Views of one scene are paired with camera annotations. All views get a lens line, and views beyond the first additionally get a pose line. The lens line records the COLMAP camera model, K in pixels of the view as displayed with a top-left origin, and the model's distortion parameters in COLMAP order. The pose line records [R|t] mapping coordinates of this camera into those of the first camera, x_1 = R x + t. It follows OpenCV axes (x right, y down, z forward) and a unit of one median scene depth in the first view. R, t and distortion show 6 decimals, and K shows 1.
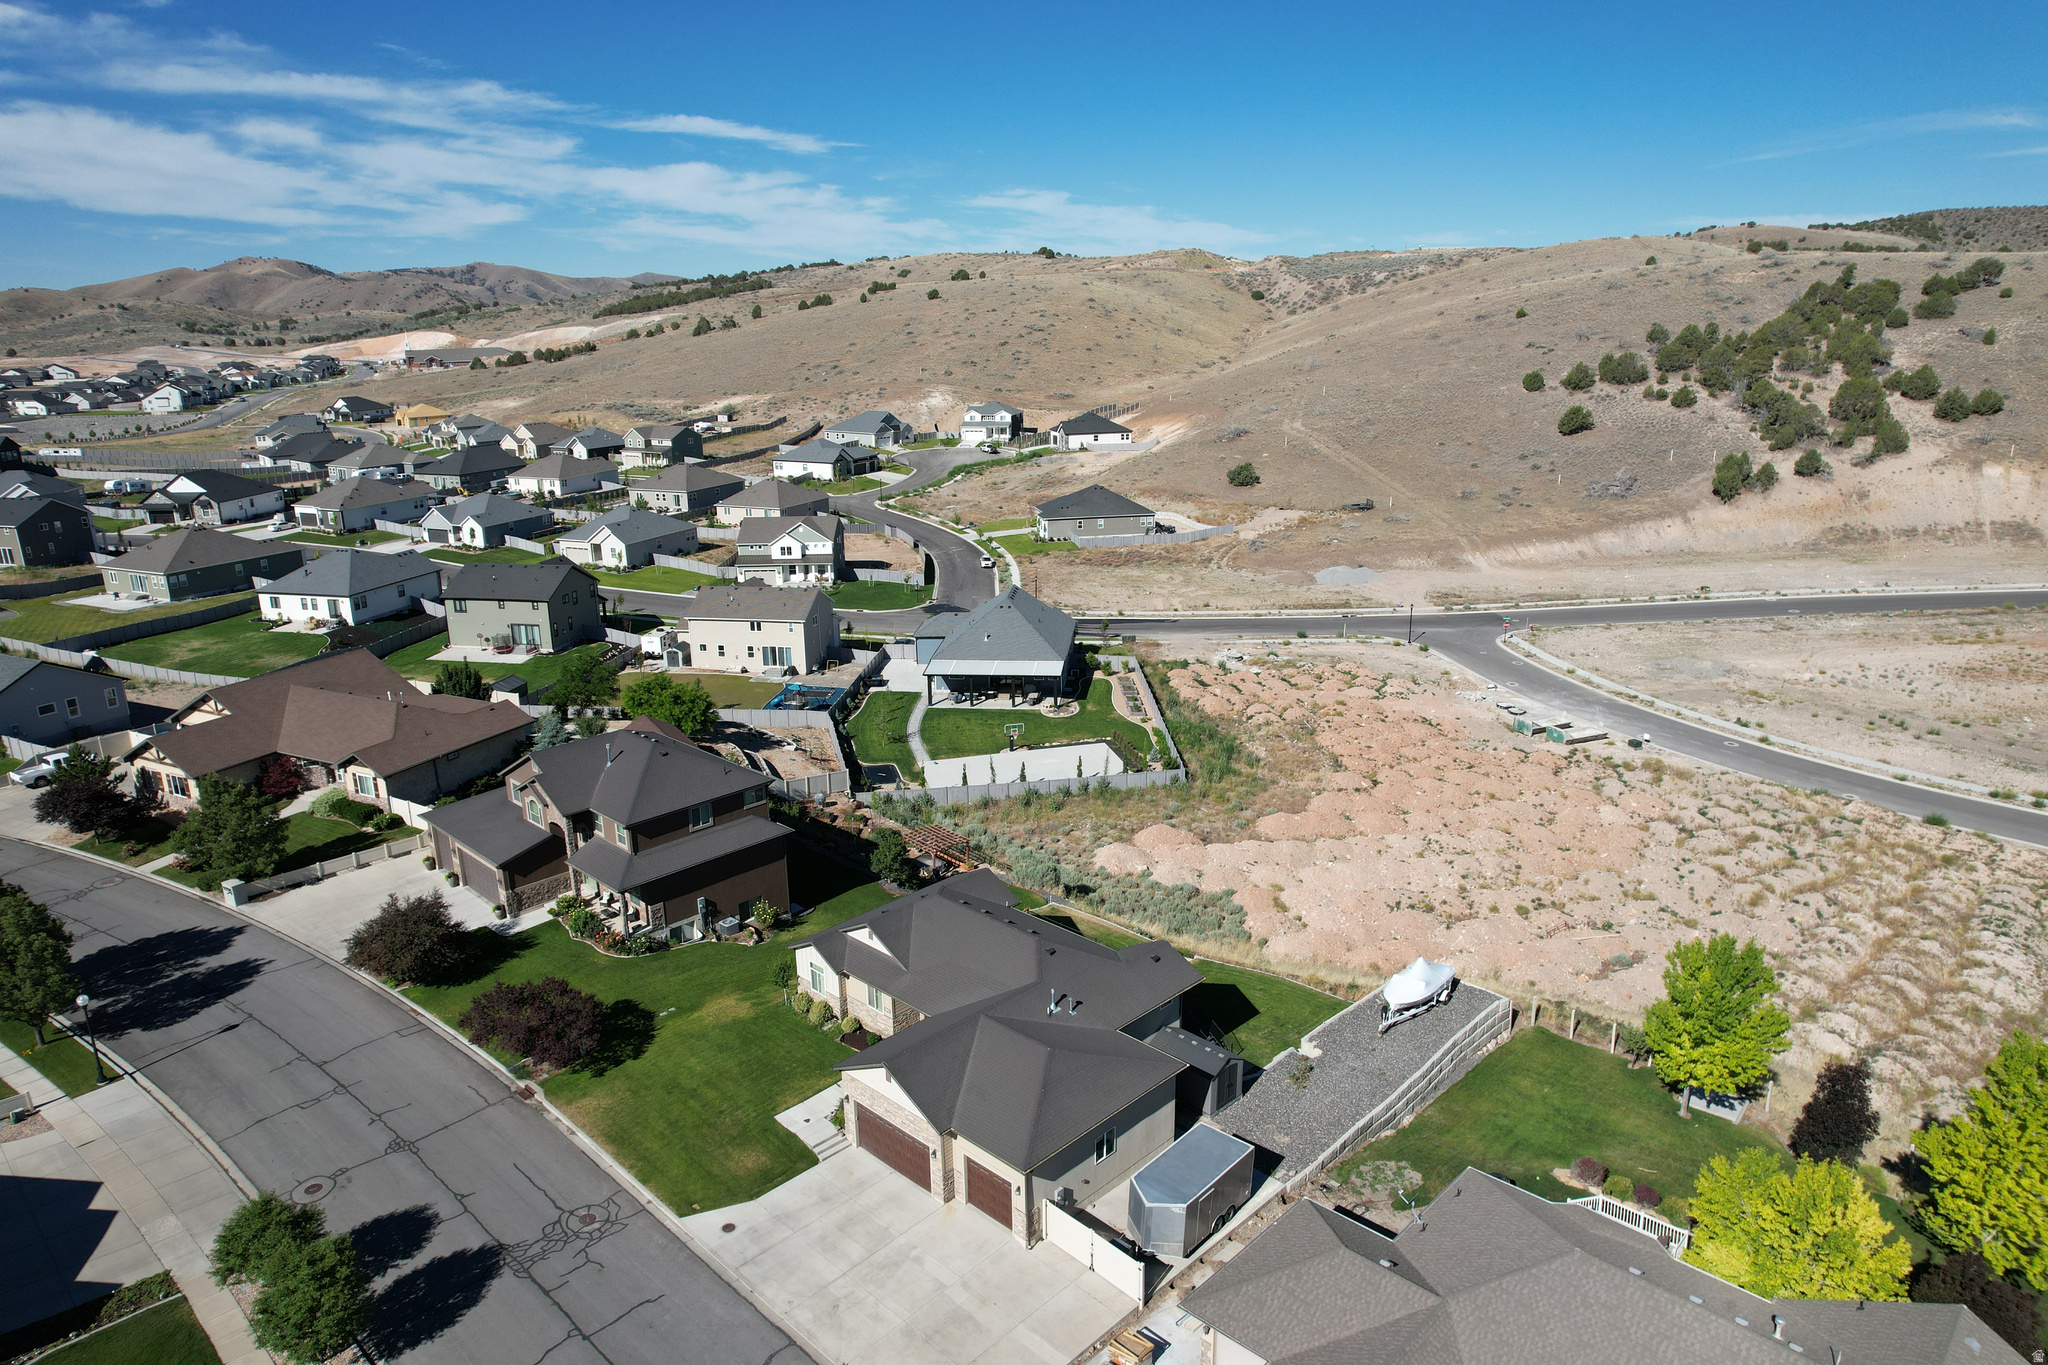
lens RADIAL K [[1311.4, 0, 1023.7], [0, 1311.4, 687.2], [0, 0, 1]] dist [-0.079866, 0.070837]
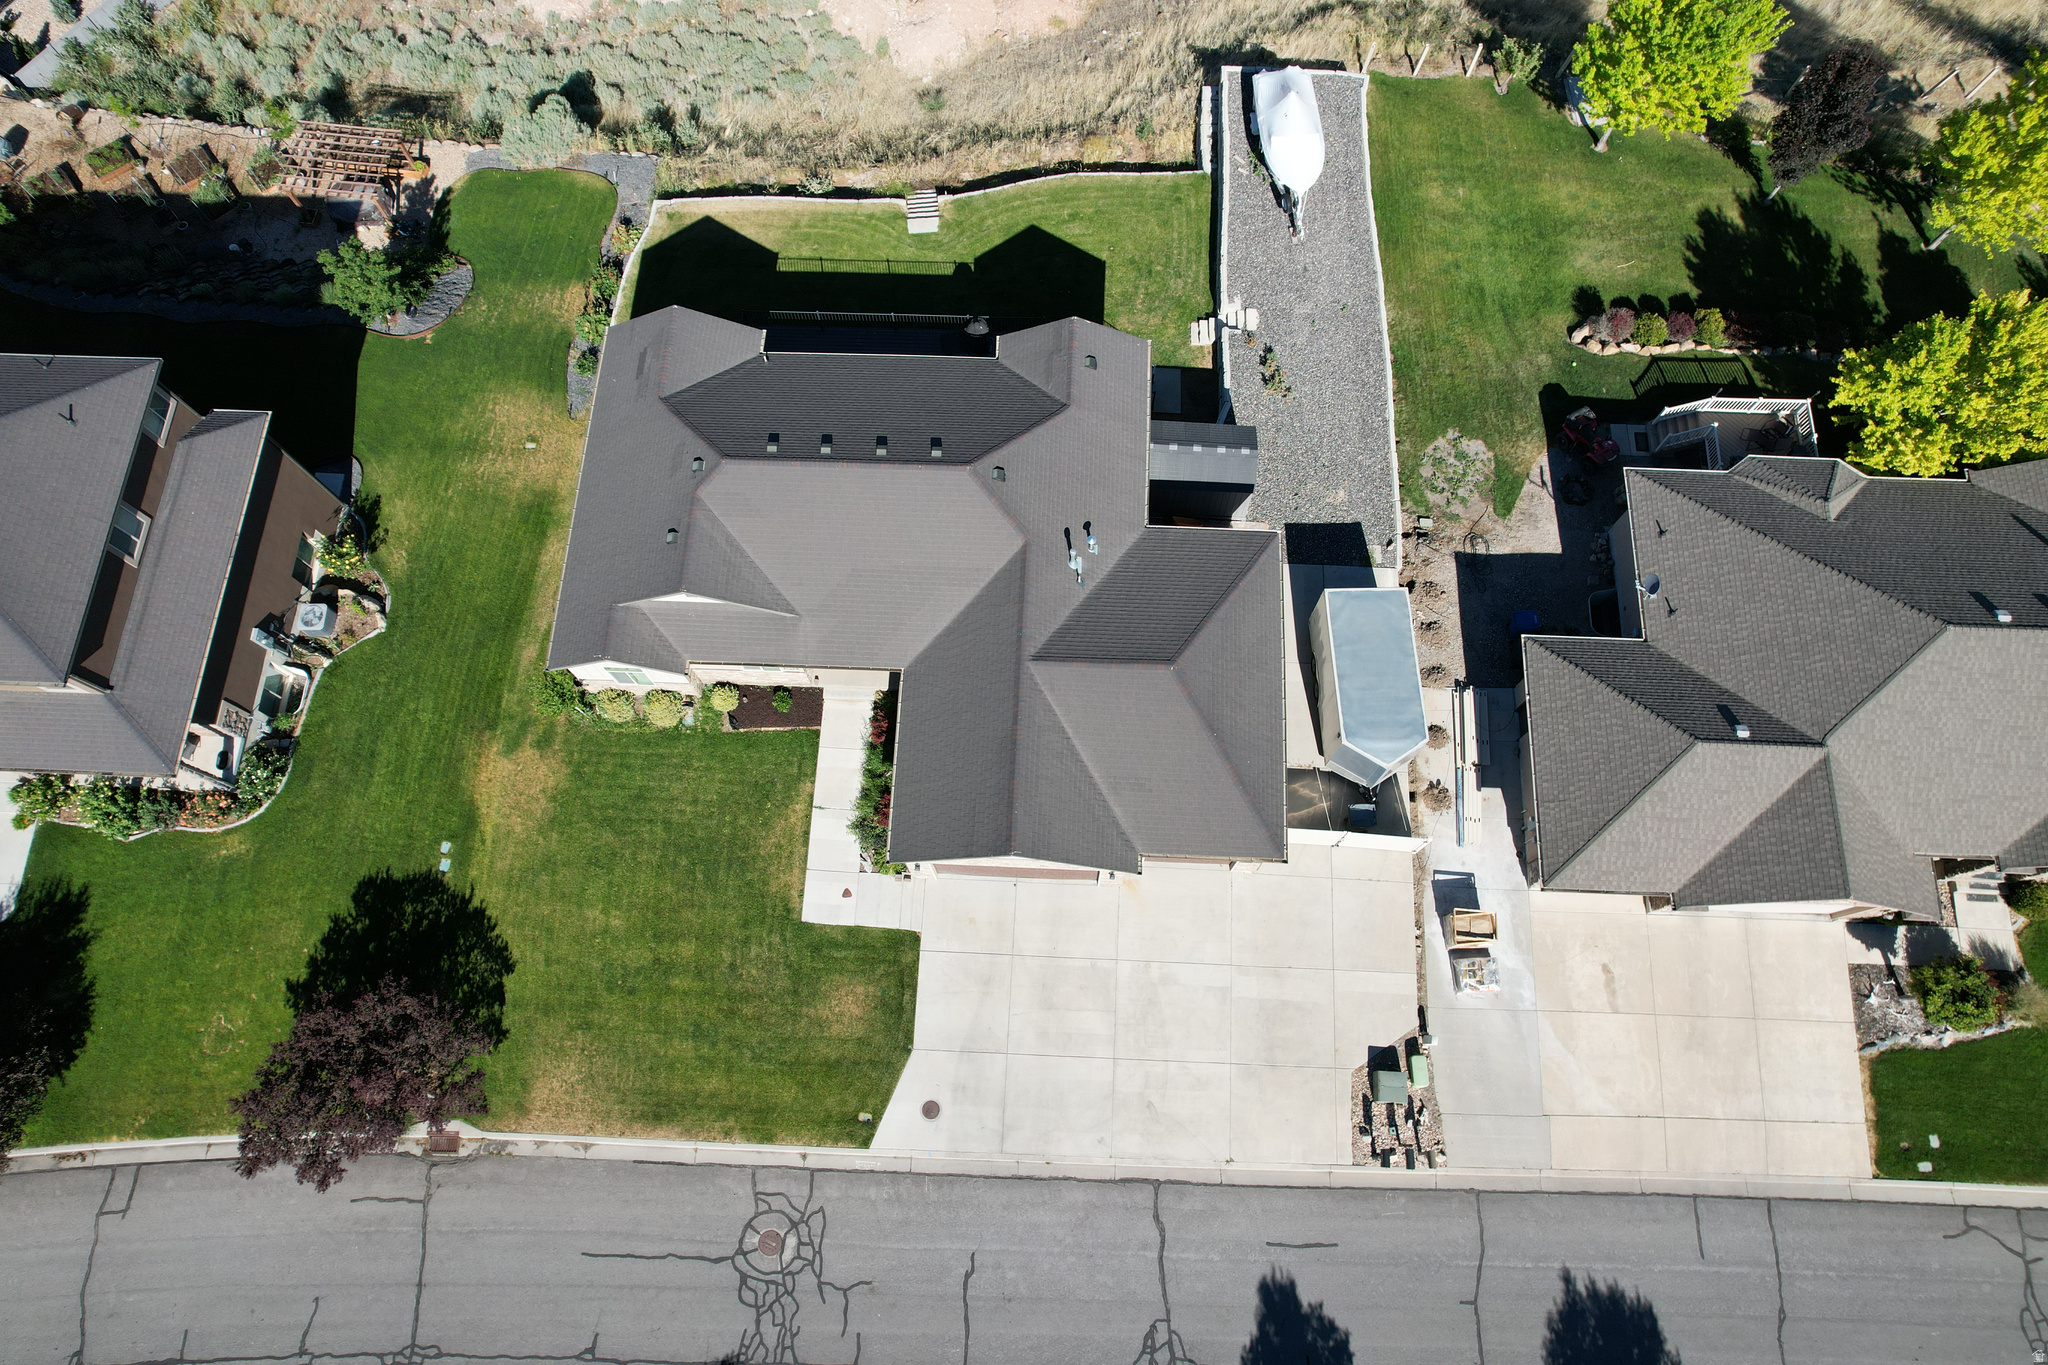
lens RADIAL K [[1311.4, 0, 1023.7], [0, 1311.4, 687.2], [0, 0, 1]] dist [-0.079866, 0.070837]
pose [[0.748199, -0.628783, 0.211729, -0.048533], [0.195251, 0.513663, 0.835480, -0.076444], [-0.634094, -0.583765, 0.507093, 0.182959]]
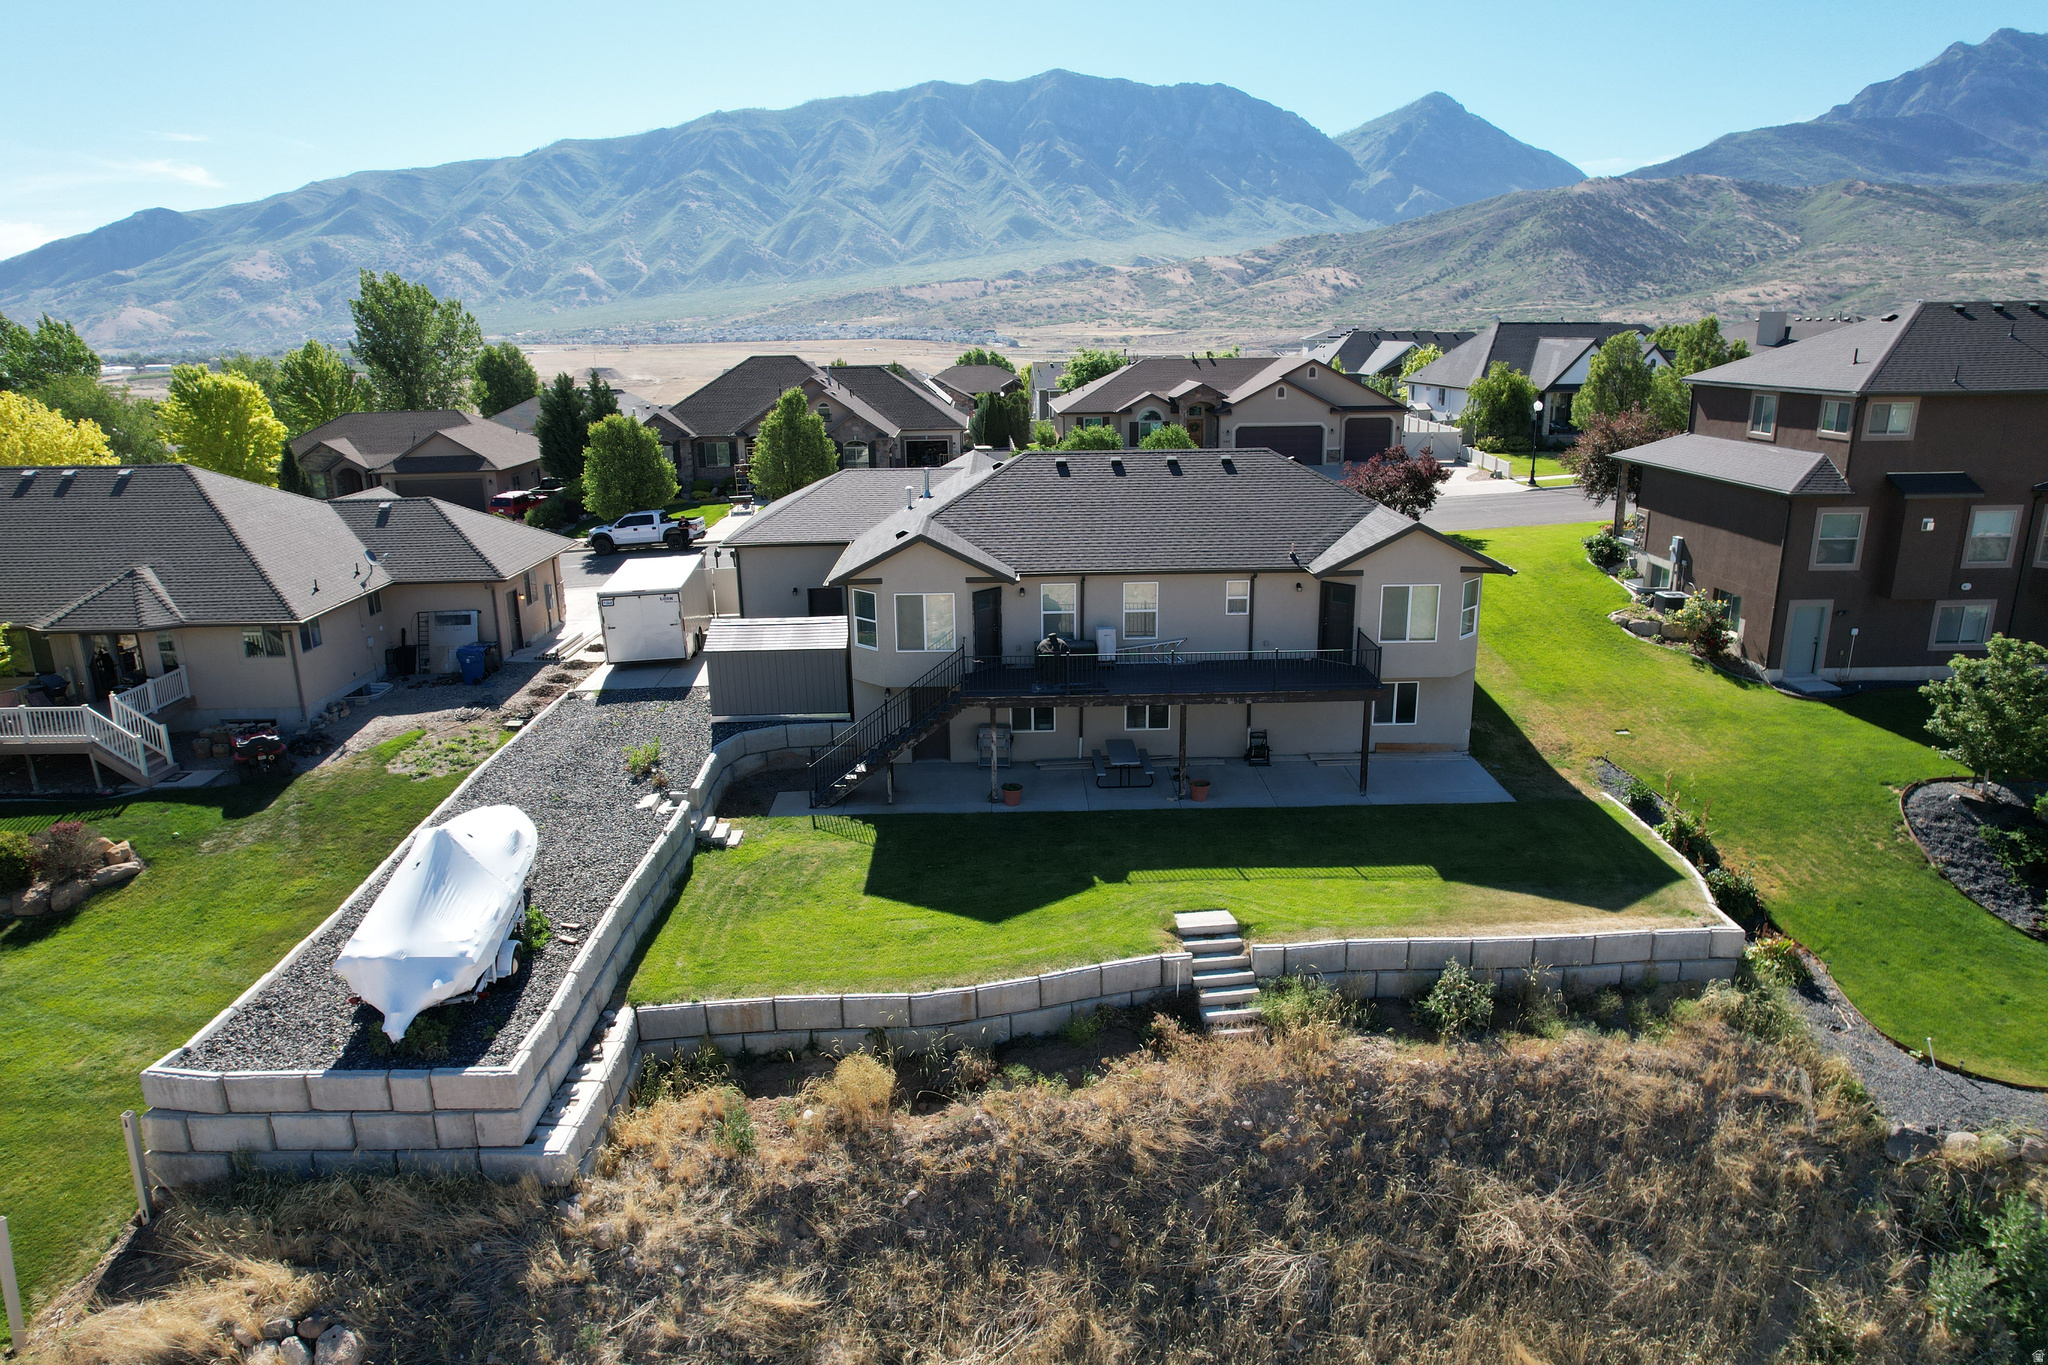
lens RADIAL K [[1311.4, 0, 1023.7], [0, 1311.4, 687.2], [0, 0, 1]] dist [-0.079866, 0.070837]
pose [[-0.700722, 0.214061, -0.680563, 0.136804], [-0.173957, 0.873870, 0.453972, 0.002077], [0.691902, 0.436497, -0.575102, 0.418016]]
